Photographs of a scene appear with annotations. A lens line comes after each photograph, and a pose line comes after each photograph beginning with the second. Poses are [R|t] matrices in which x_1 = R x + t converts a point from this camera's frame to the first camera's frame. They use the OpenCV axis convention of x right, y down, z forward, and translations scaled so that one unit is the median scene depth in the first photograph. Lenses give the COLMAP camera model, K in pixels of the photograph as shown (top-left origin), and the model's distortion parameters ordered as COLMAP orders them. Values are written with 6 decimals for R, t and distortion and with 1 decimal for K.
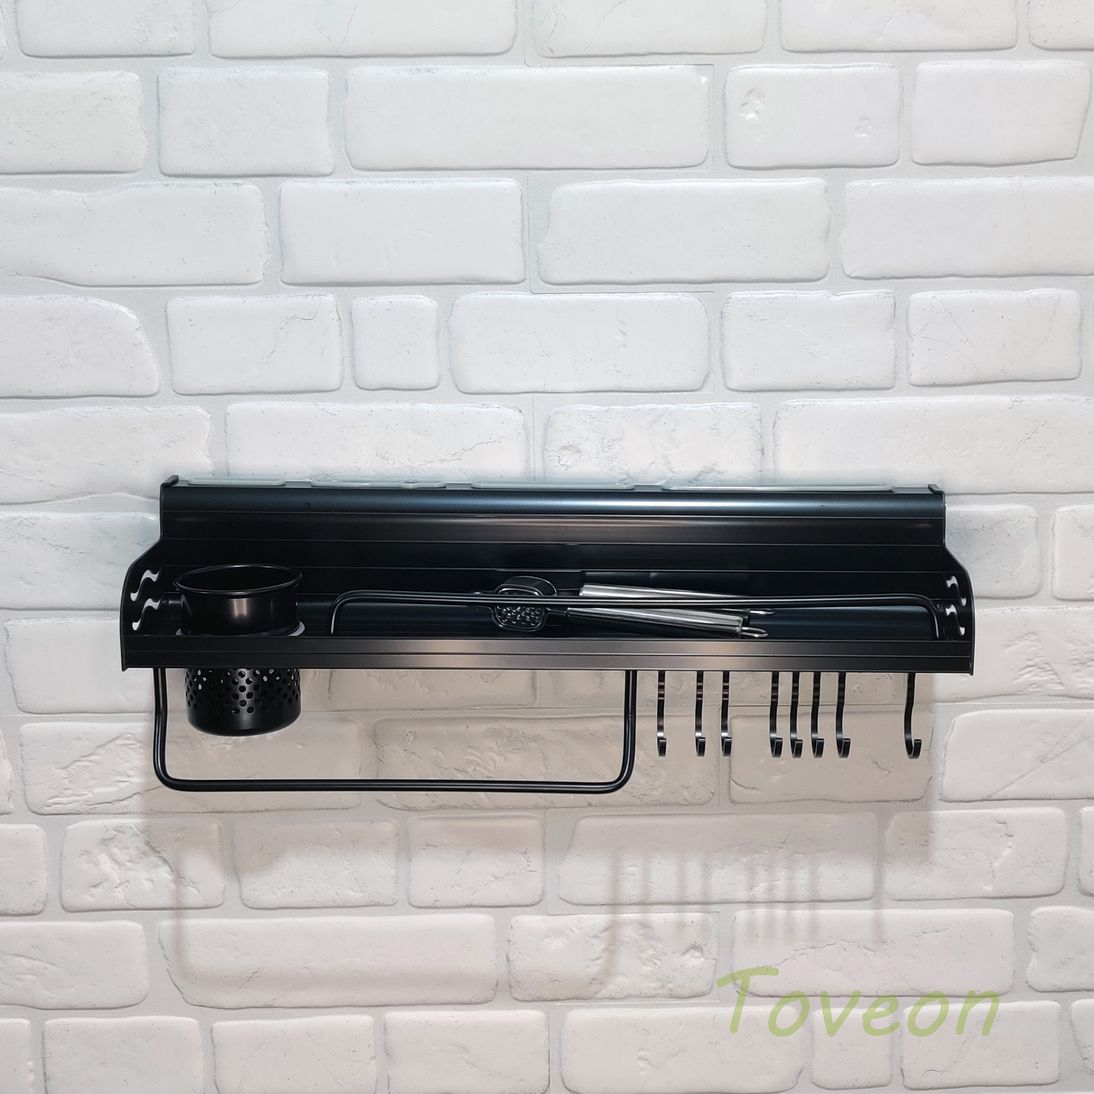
lens RADIAL K [[1793.2, 0, 673.8], [0, 1793.2, 555.2], [0, 0, 1]] dist [-0.009538, 0.000000]
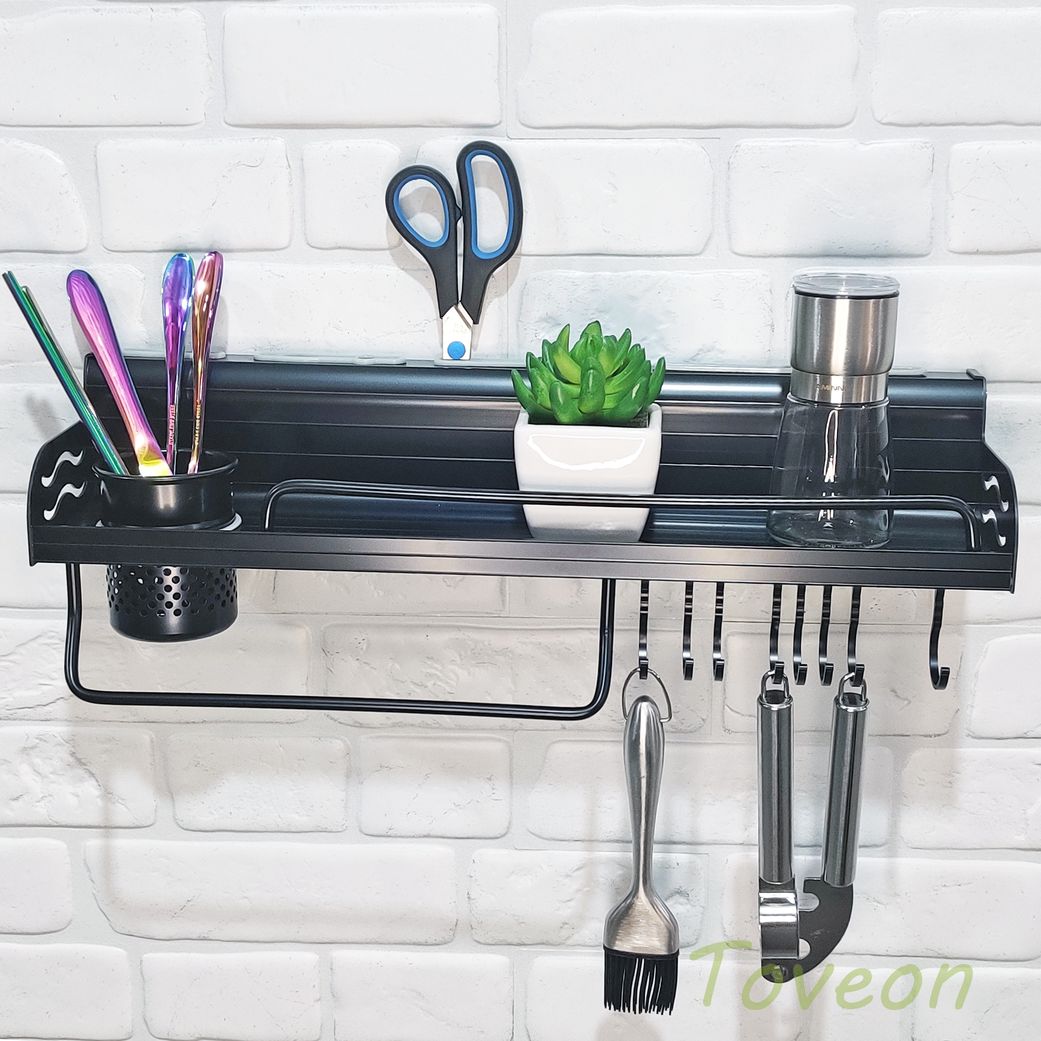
lens RADIAL K [[1830.8, 0, 549.2], [0, 1830.8, 537.4], [0, 0, 1]] dist [-0.004953, 0.000000]
pose [[0.996748, 0.025874, -0.076309, 0.012151], [-0.022585, 0.998791, 0.043652, 0.006771], [0.077346, -0.041786, 0.996128, 0.109019]]
